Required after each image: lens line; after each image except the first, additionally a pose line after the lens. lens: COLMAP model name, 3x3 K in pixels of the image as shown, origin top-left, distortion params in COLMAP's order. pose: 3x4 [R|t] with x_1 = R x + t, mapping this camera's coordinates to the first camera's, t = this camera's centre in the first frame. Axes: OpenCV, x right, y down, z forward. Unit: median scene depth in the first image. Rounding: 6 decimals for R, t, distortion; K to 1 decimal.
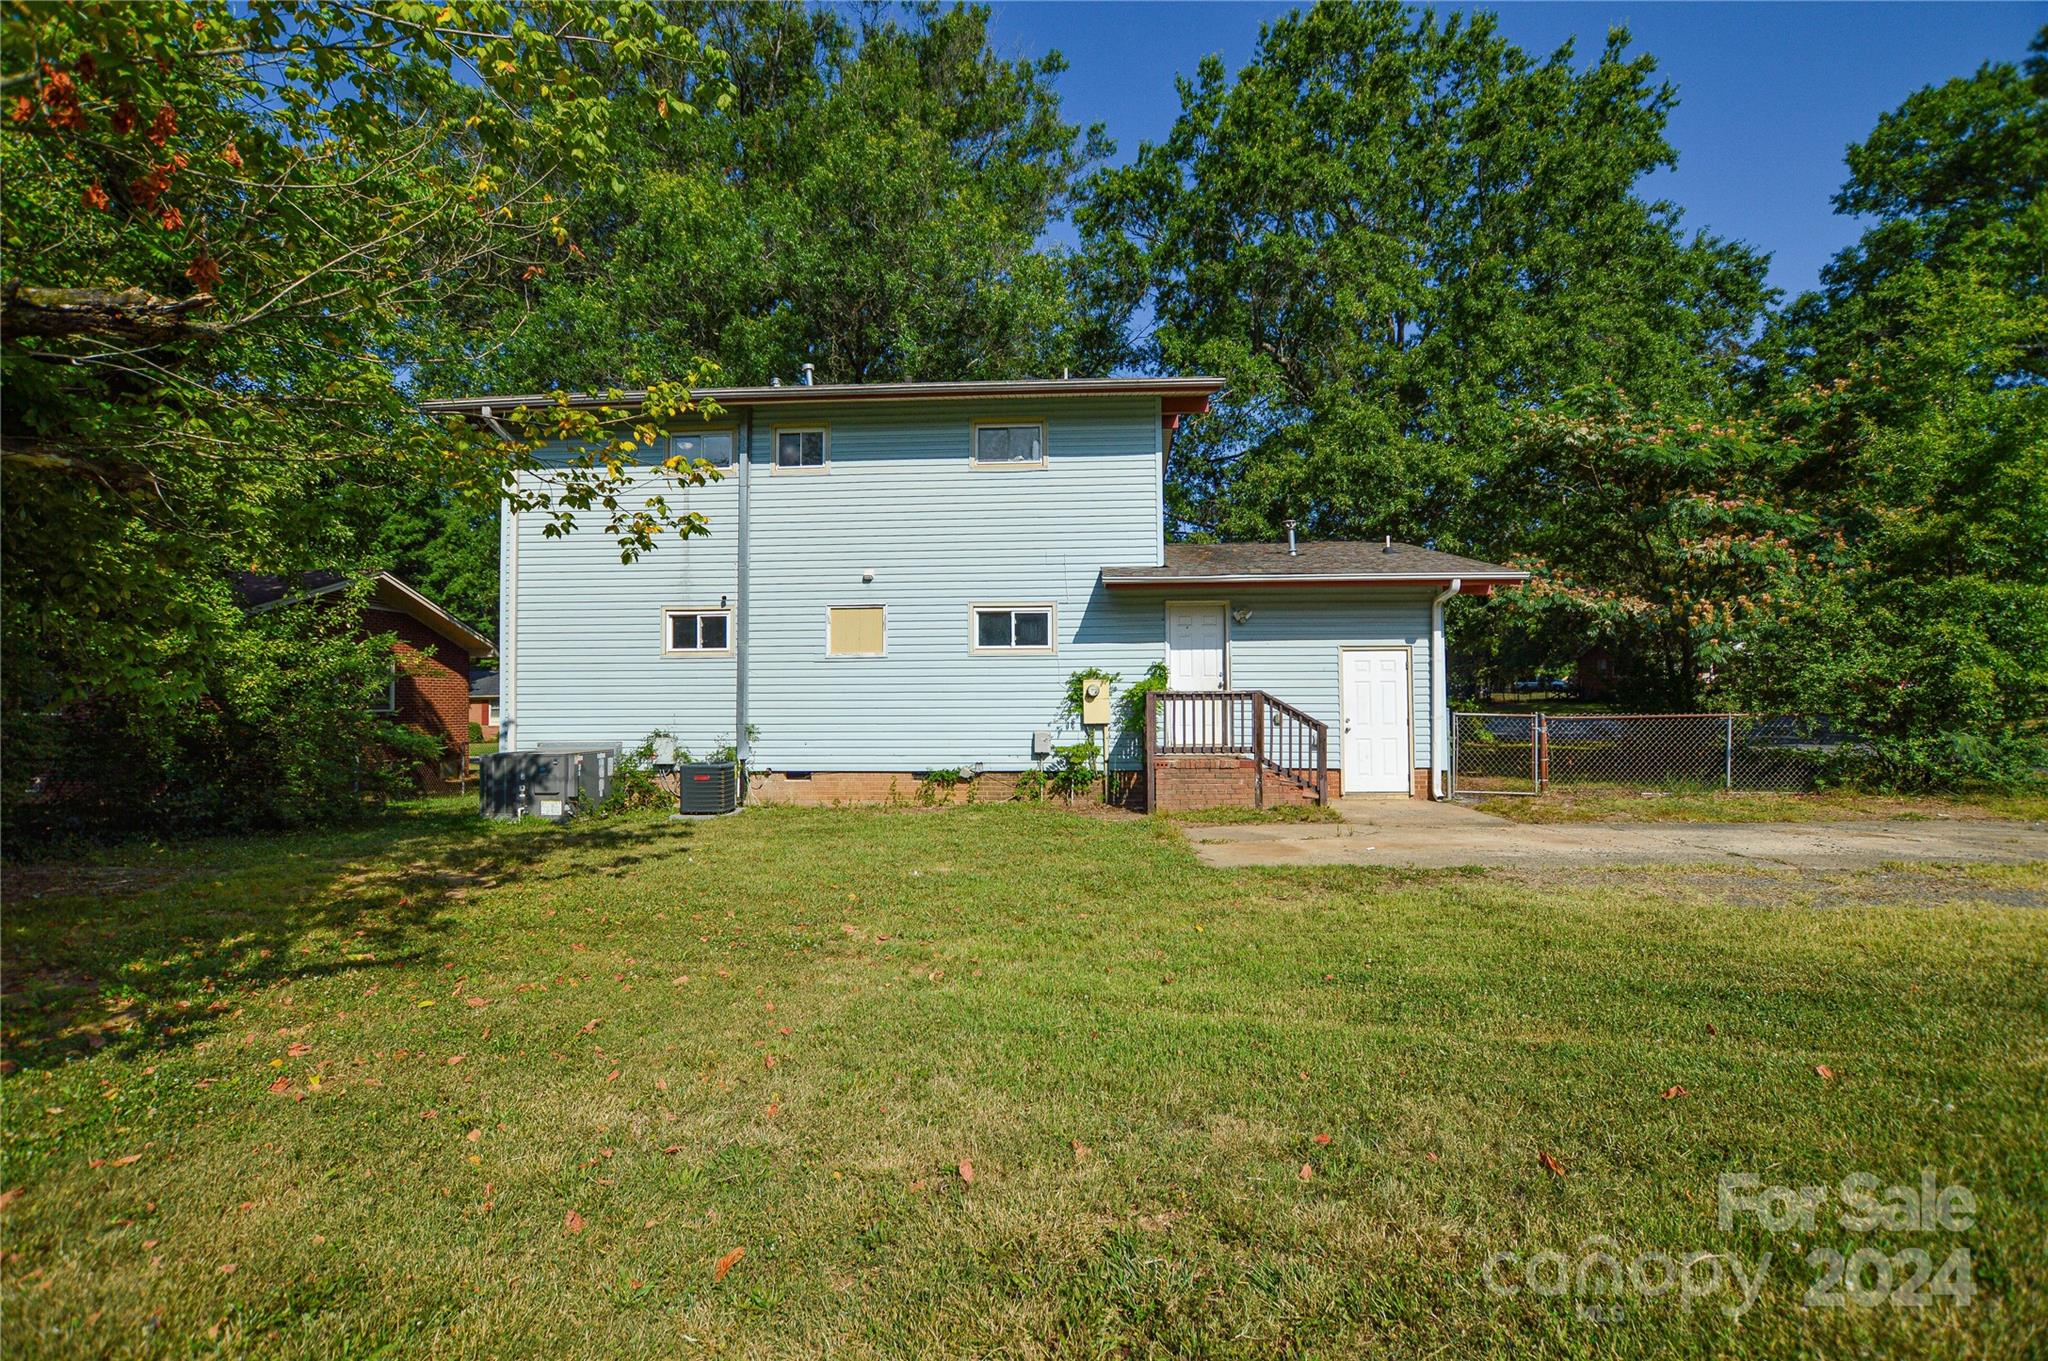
lens RADIAL K [[926.0, 0, 1021.6], [0, 926.0, 678.6], [0, 0, 1]] dist [-0.025038, 0.001299]
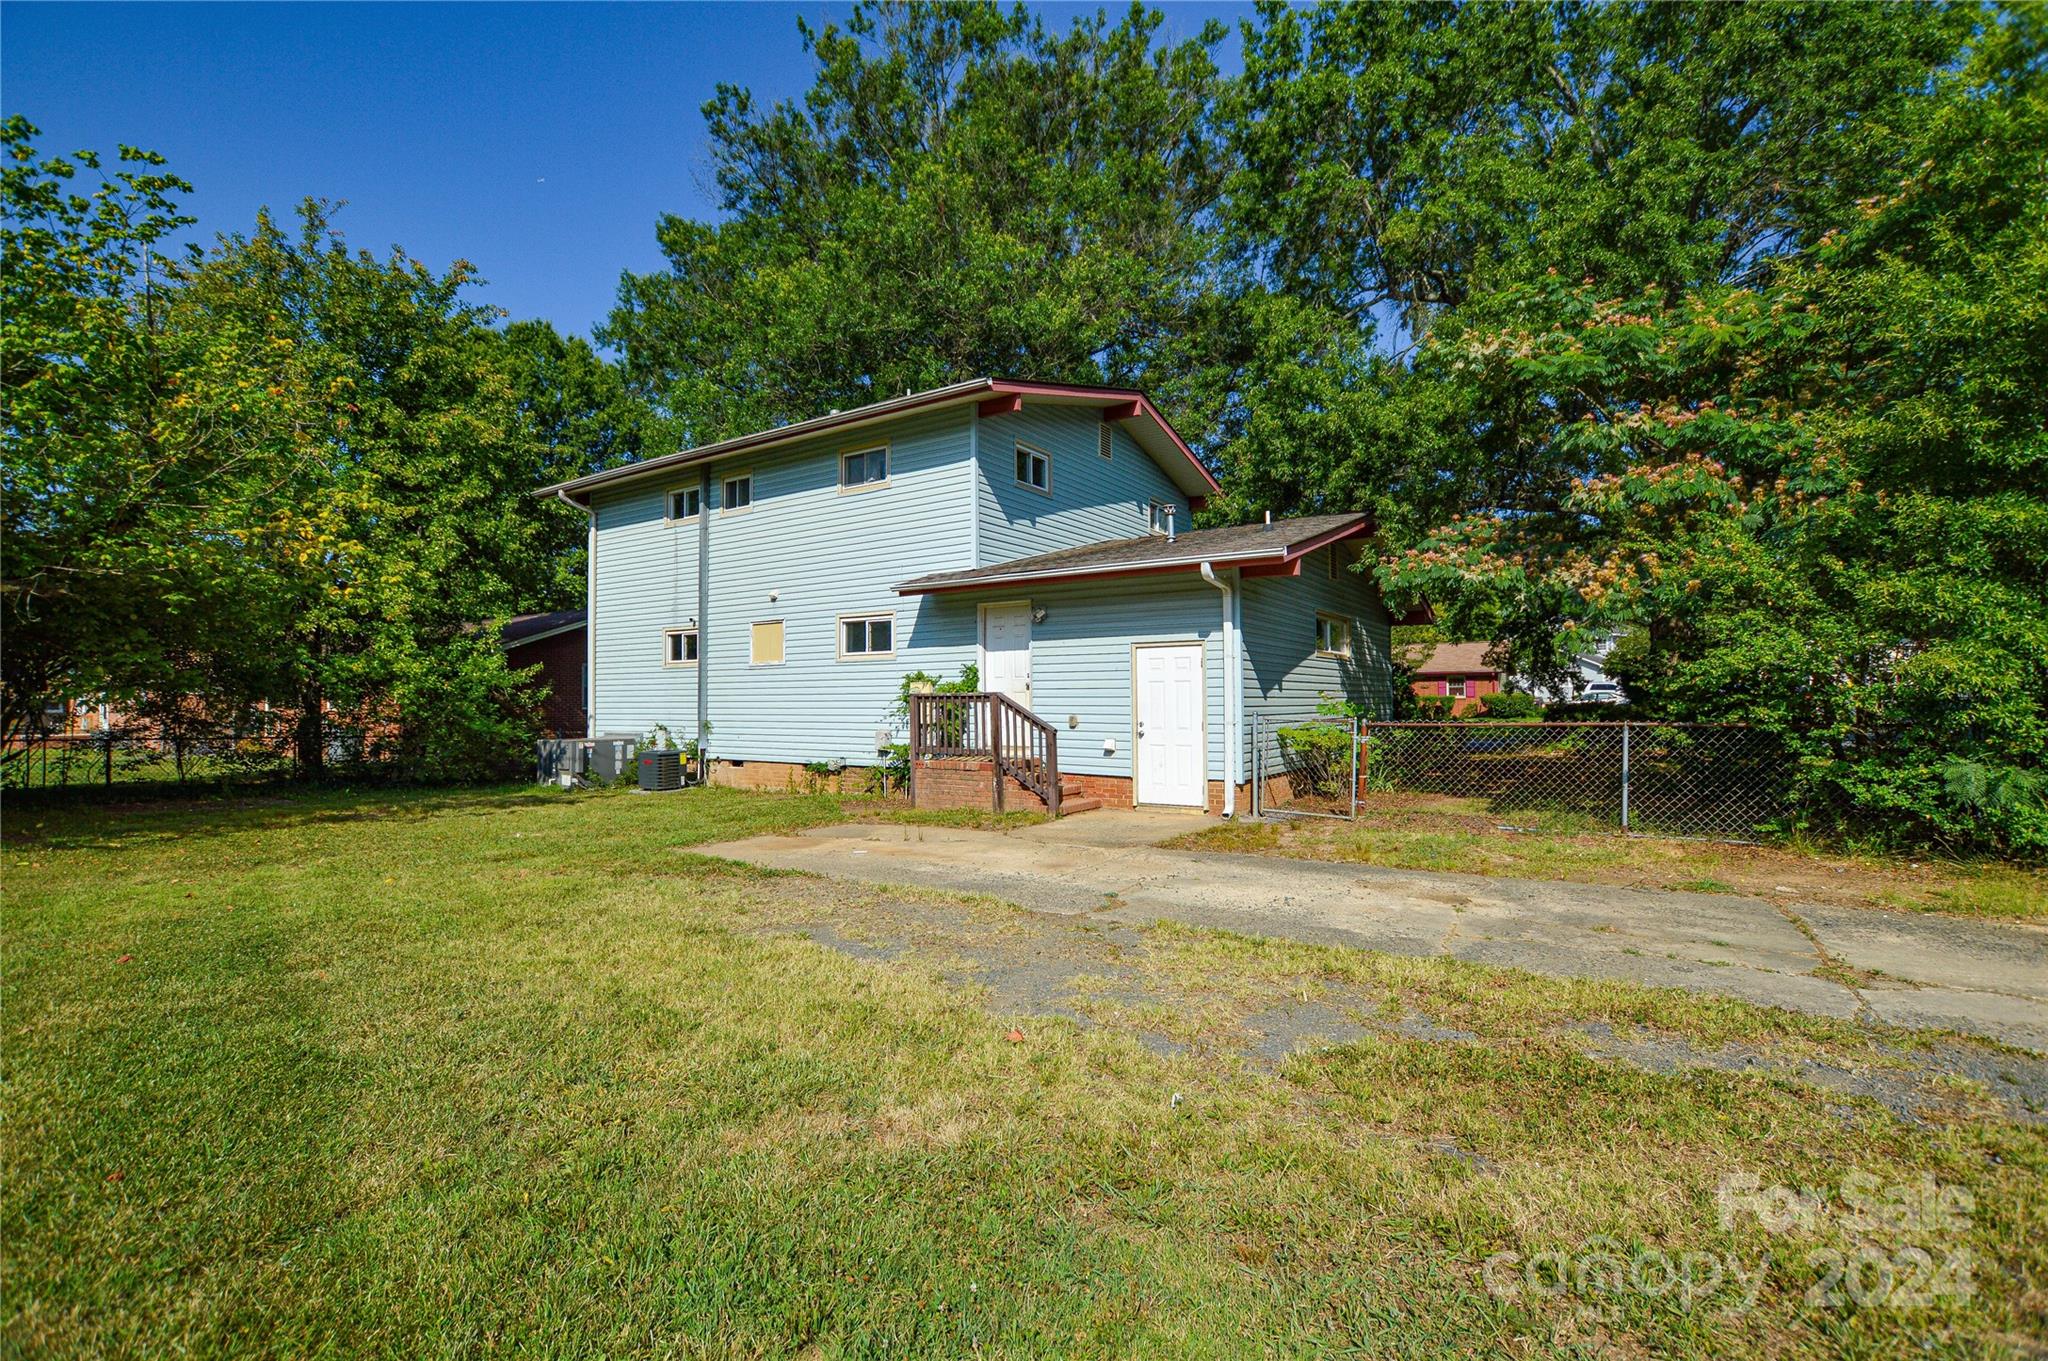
lens RADIAL K [[926.0, 0, 1021.6], [0, 926.0, 678.6], [0, 0, 1]] dist [-0.025038, 0.001299]
pose [[0.863999, -0.011718, -0.503358, 0.704755], [0.012422, 0.999921, -0.001955, 0.000730], [0.503341, -0.004564, 0.864076, 0.146535]]
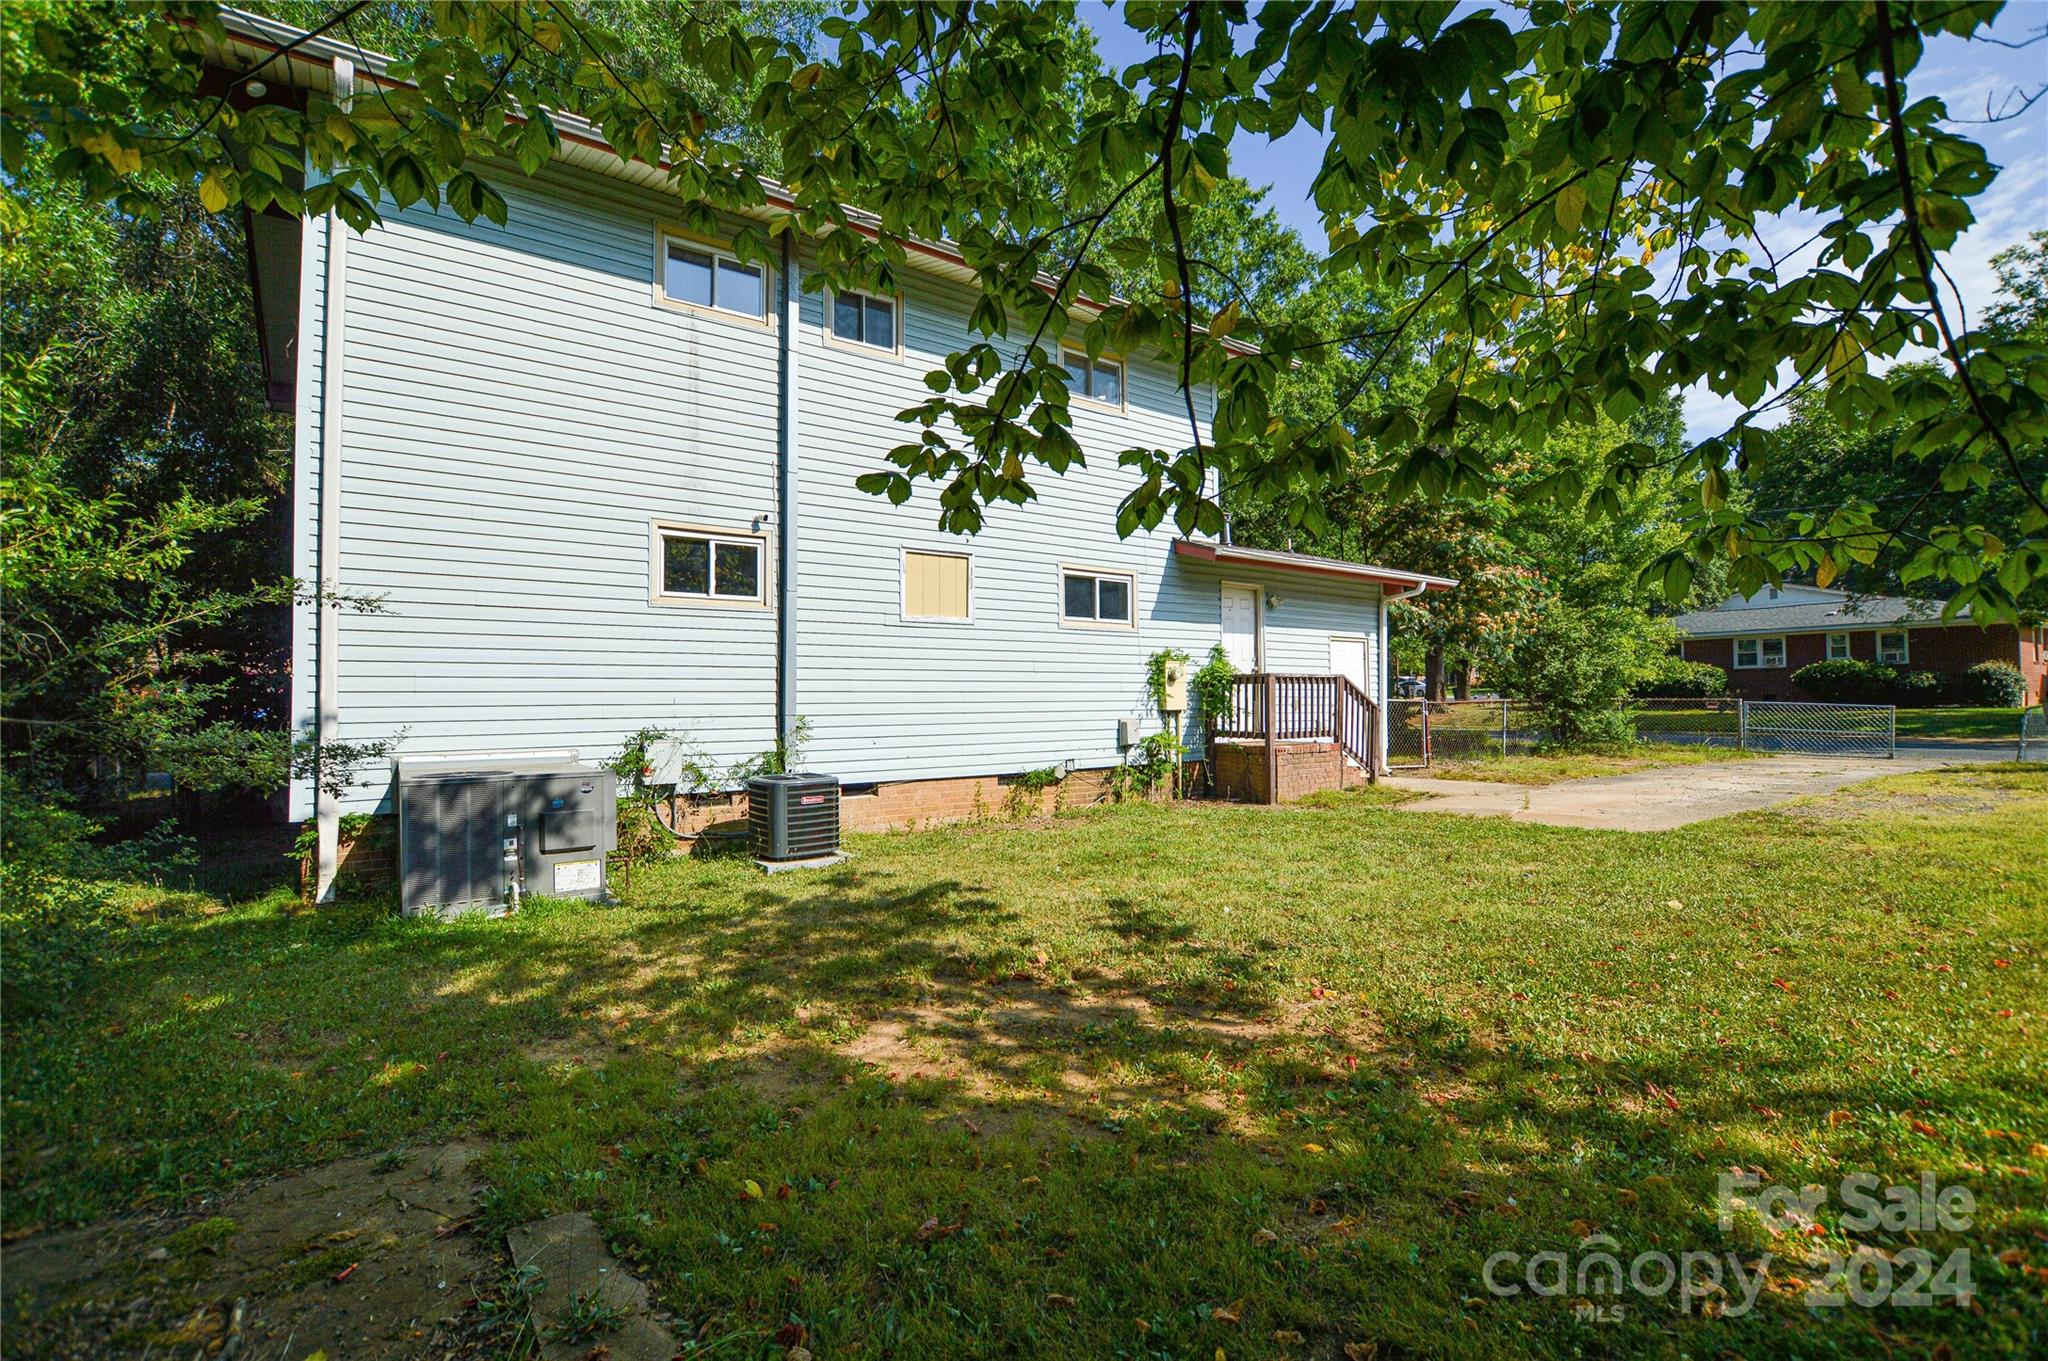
lens RADIAL K [[926.0, 0, 1021.6], [0, 926.0, 678.6], [0, 0, 1]] dist [-0.025038, 0.001299]
pose [[0.766240, 0.014483, 0.642392, -0.605127], [-0.012983, 0.999891, -0.007057, 0.026145], [-0.642424, -0.002933, 0.766344, 0.403814]]
